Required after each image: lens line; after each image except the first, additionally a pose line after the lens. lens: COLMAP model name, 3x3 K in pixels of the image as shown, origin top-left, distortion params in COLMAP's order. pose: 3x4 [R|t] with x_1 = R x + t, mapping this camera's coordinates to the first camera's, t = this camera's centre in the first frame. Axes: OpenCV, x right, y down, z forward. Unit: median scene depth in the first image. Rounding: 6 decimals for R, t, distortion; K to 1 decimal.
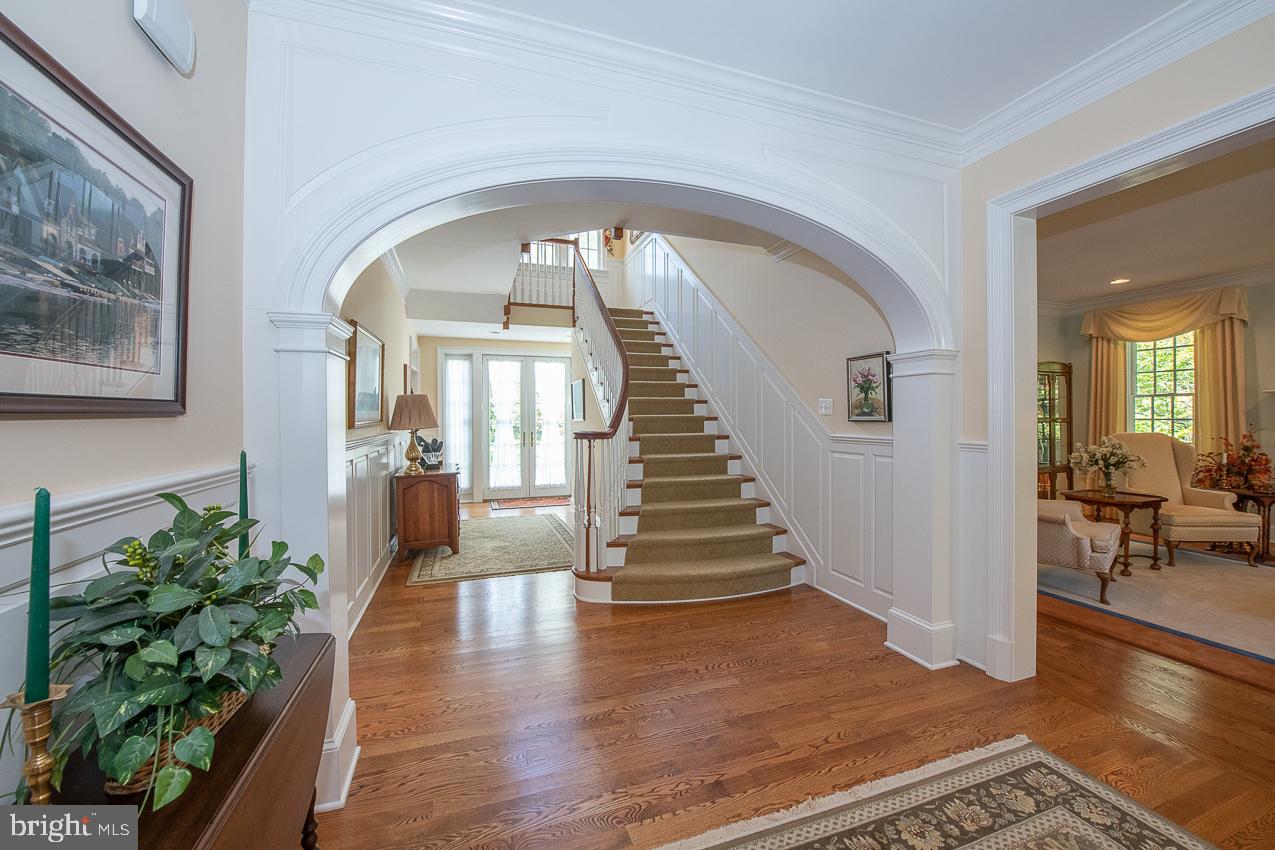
lens RADIAL K [[506.2, 0, 643.5], [0, 506.2, 418.9], [0, 0, 1]] dist [-0.016313, -0.002196]
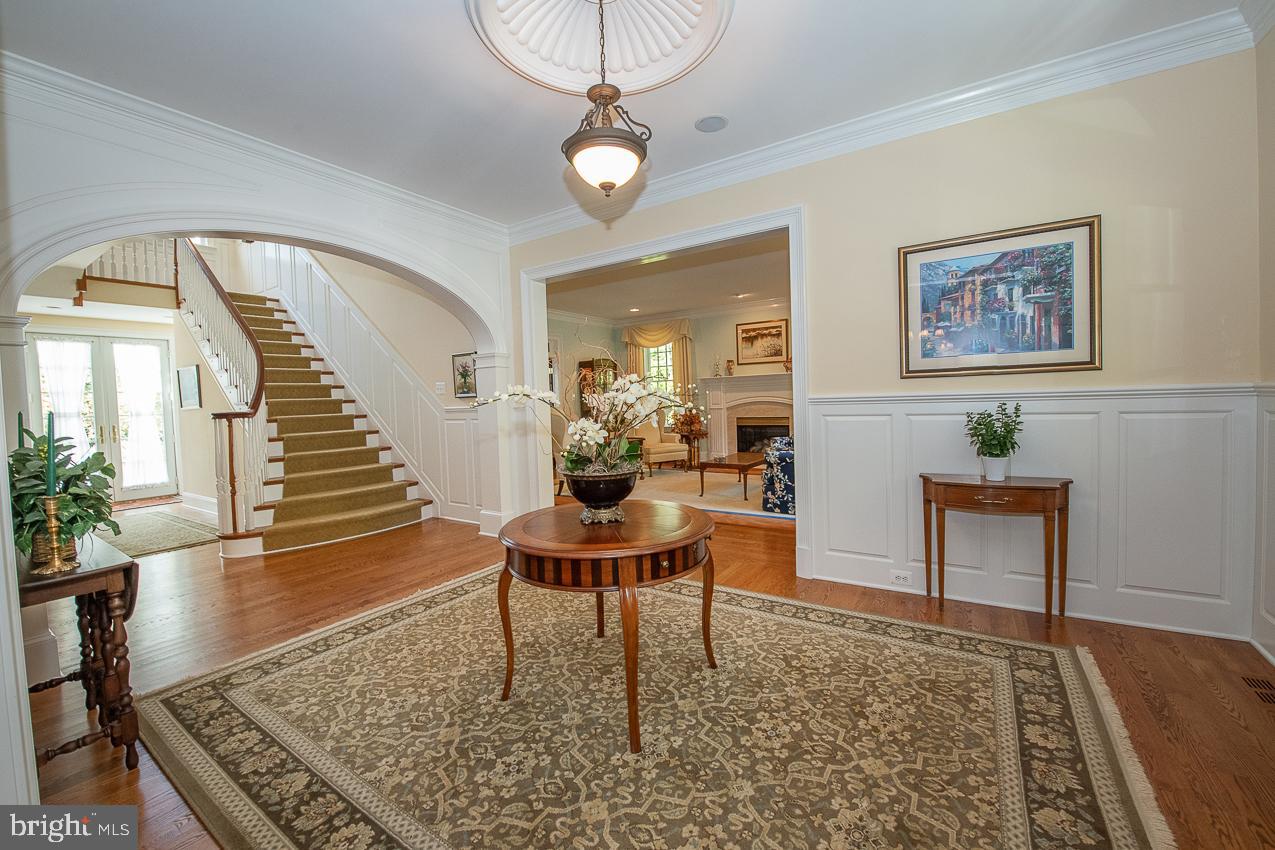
lens RADIAL K [[506.2, 0, 643.5], [0, 506.2, 418.9], [0, 0, 1]] dist [-0.016313, -0.002196]
pose [[0.787111, -0.045447, 0.615135, -0.056165], [0.031245, 0.998939, 0.033823, 0.026351], [-0.616020, -0.007402, 0.787696, -0.396109]]
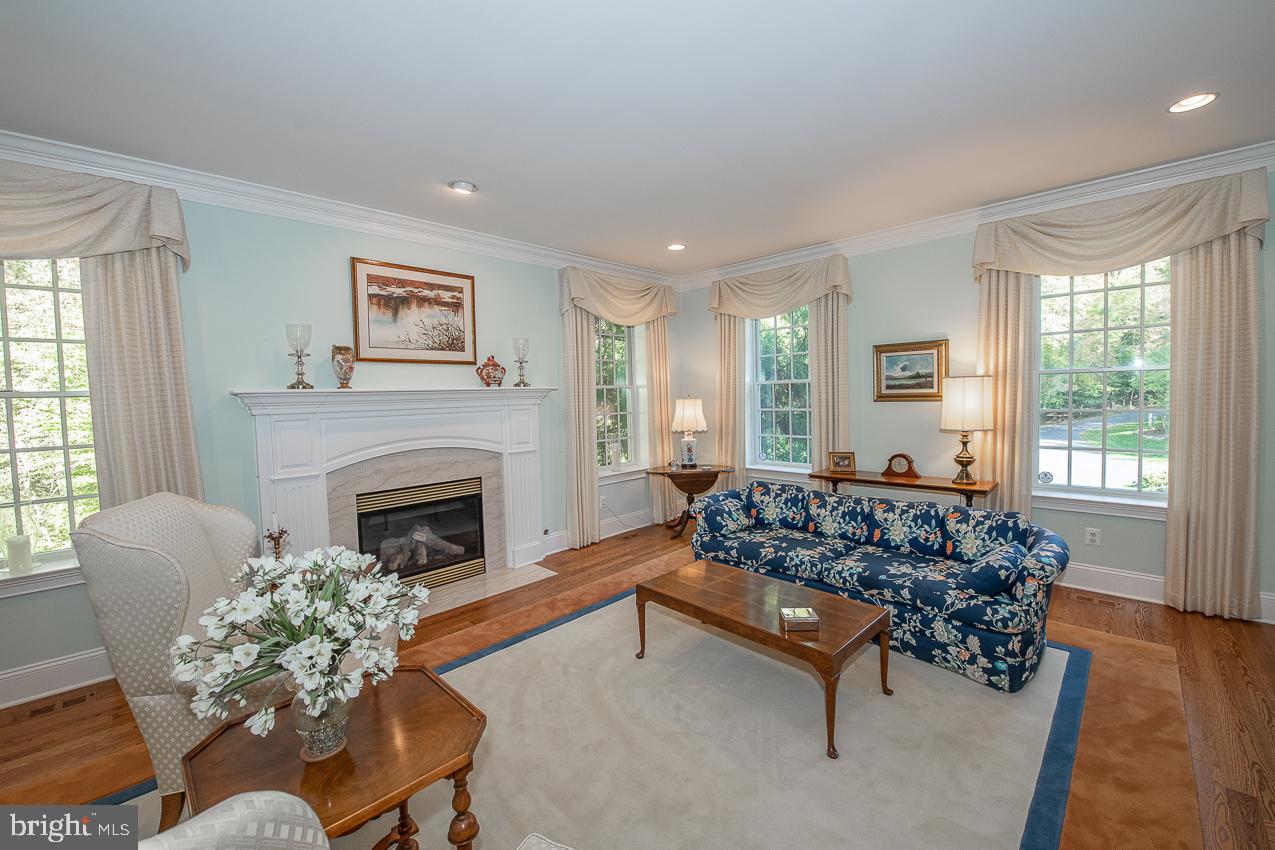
lens RADIAL K [[506.2, 0, 643.5], [0, 506.2, 418.9], [0, 0, 1]] dist [-0.016313, -0.002196]
pose [[-0.444512, -0.023983, 0.895452, 0.588006], [0.031731, 0.998593, 0.042497, -0.038107], [-0.895211, 0.047304, -0.443125, 0.934413]]
